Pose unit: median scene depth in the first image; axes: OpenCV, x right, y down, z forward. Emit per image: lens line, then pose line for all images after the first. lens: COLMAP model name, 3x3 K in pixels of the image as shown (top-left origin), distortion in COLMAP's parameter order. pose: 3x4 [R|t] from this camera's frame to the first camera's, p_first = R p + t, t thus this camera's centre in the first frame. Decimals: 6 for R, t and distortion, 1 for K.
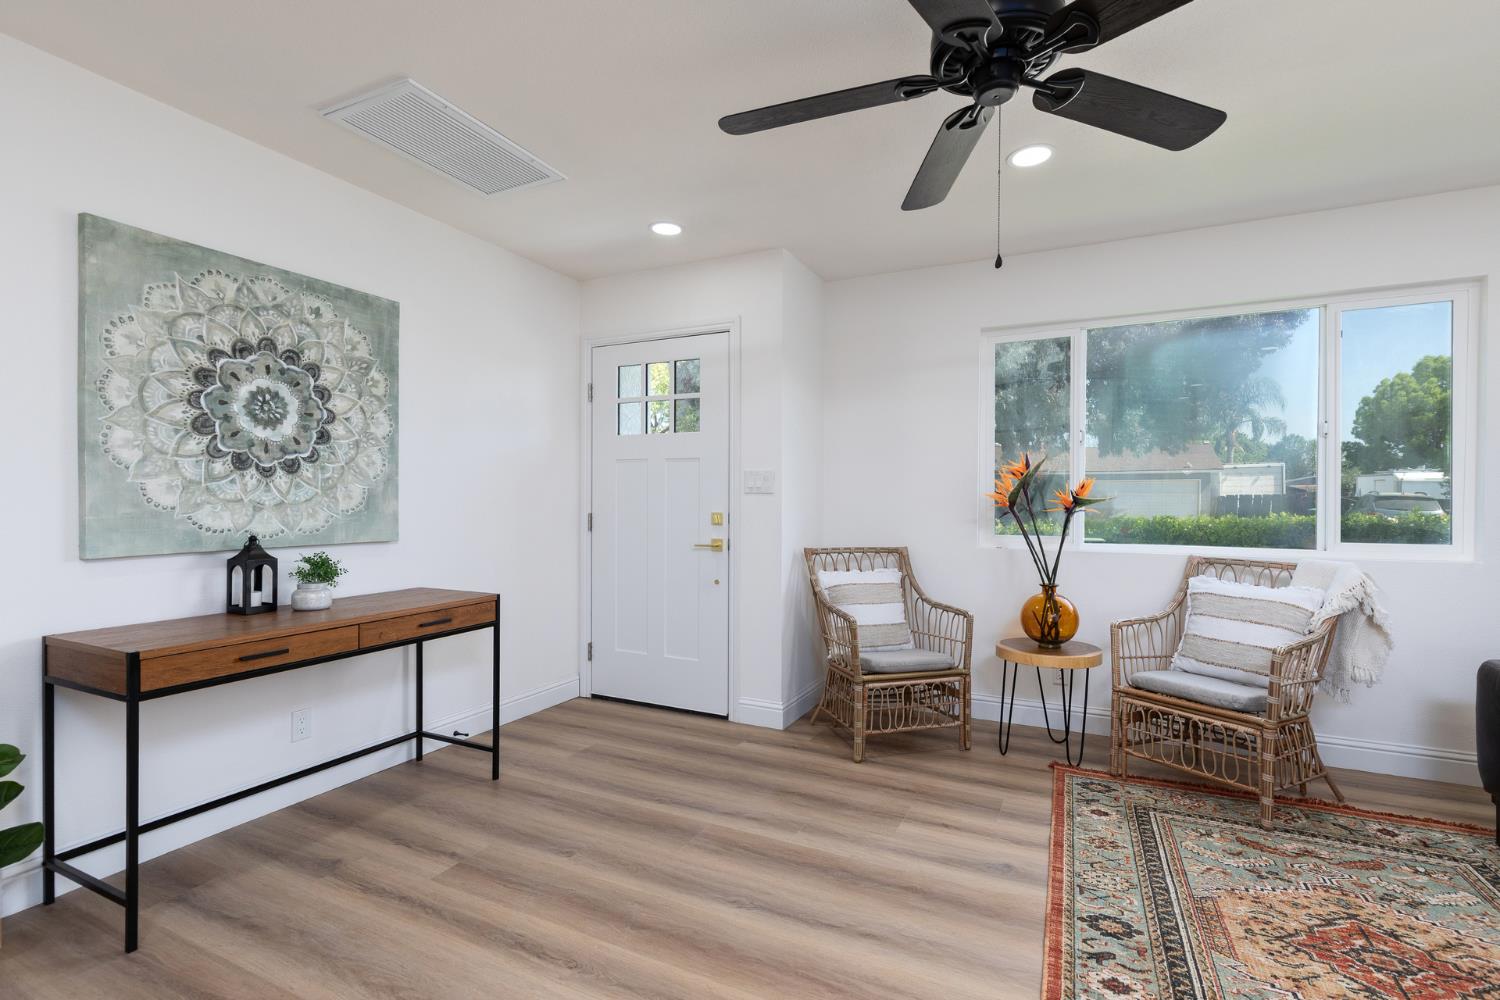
lens RADIAL K [[680.0, 0, 750.3], [0, 680.0, 503.0], [0, 0, 1]] dist [0.009411, -0.000348]
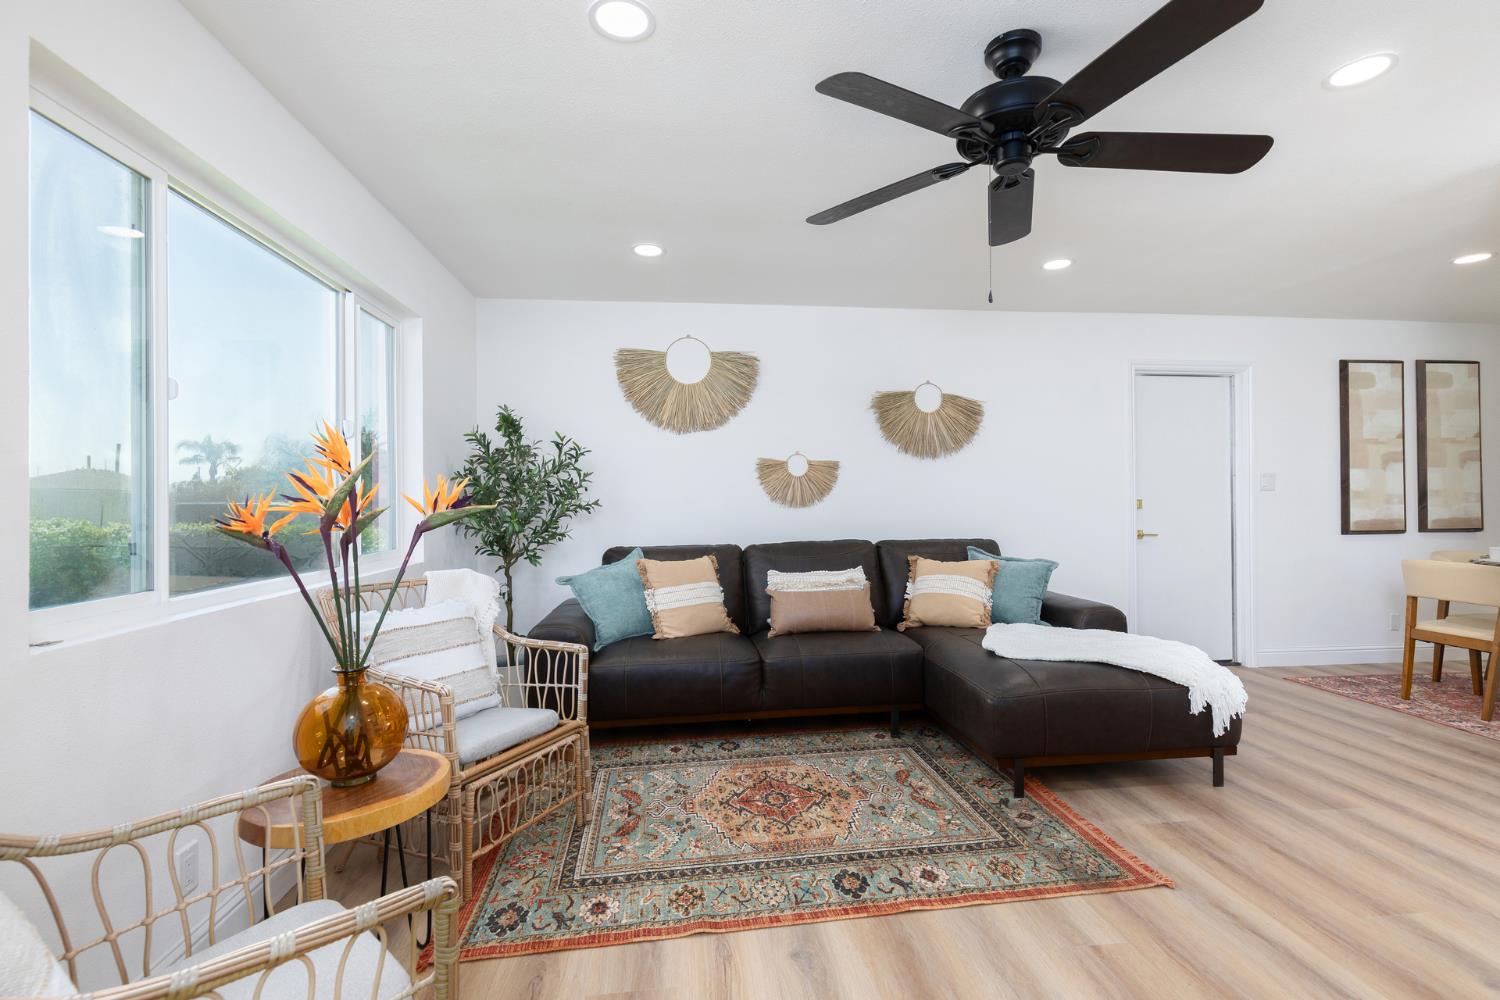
lens RADIAL K [[680.0, 0, 780.4], [0, 680.0, 499.1], [0, 0, 1]] dist [0.009411, -0.000348]
pose [[-0.557774, 0.001092, 0.829992, -0.254581], [0.012027, 0.999905, 0.006767, -0.014946], [-0.829906, 0.013757, -0.557734, 1.286609]]
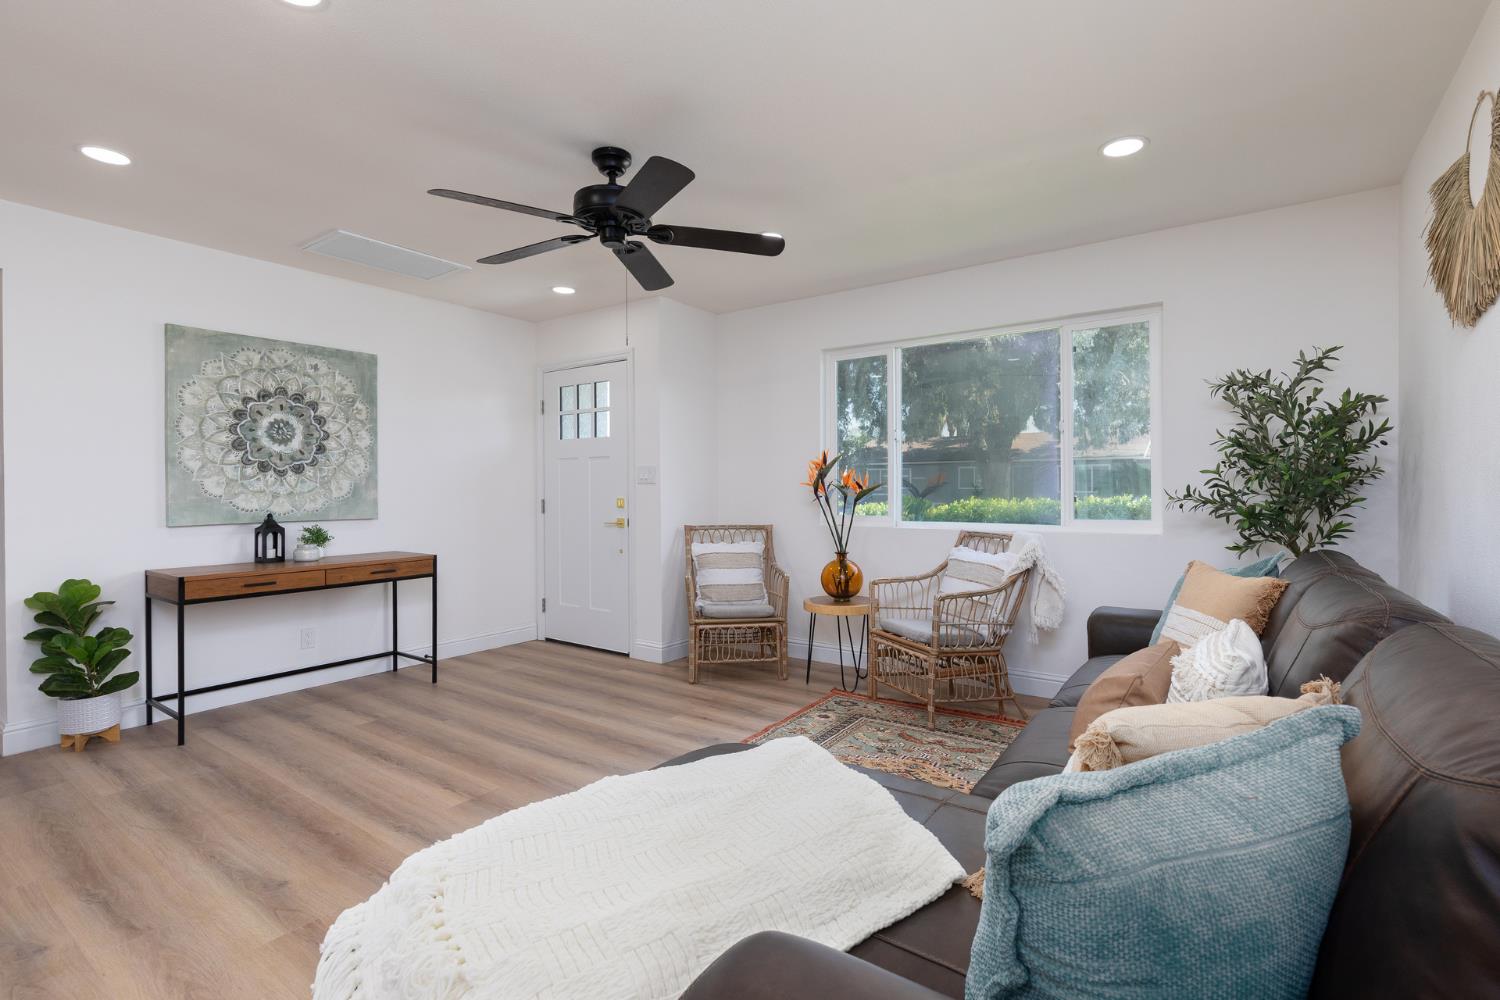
lens RADIAL K [[680.0, 0, 758.8], [0, 680.0, 490.4], [0, 0, 1]] dist [0.009411, -0.000348]
pose [[0.987282, -0.007528, -0.158802, 0.617526], [0.007233, 0.999971, -0.002439, 0.005967], [0.158816, 0.001259, 0.987307, -0.367988]]
